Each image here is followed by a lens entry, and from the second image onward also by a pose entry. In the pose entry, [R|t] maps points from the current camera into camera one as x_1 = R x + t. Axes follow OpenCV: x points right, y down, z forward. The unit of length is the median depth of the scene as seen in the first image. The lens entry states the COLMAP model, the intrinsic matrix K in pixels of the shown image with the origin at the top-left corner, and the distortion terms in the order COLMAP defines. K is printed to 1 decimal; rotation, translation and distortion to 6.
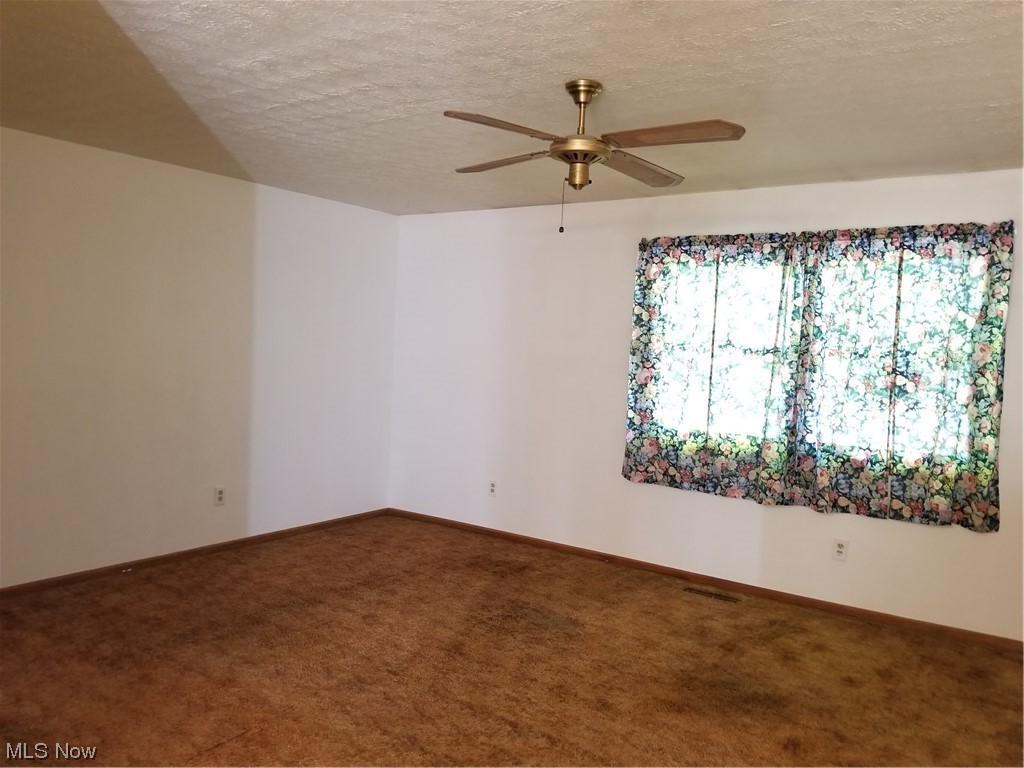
lens RADIAL K [[663.6, 0, 512.0], [0, 663.6, 384.0], [0, 0, 1]] dist [-0.001666, -0.001674]
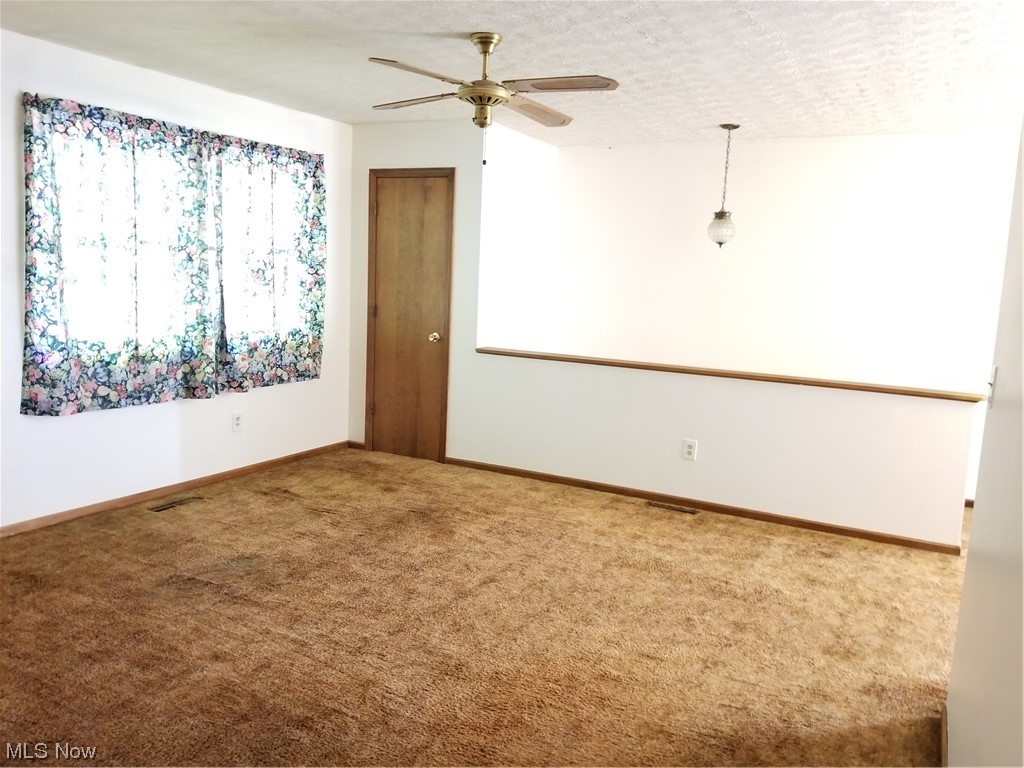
lens RADIAL K [[791.6, 0, 512.0], [0, 791.6, 384.0], [0, 0, 1]] dist [0.000686, -0.000100]
pose [[-0.042155, -0.185566, 0.981727, -0.810396], [0.012301, 0.982430, 0.186227, -0.062214], [-0.999035, 0.019926, -0.039132, 0.543331]]
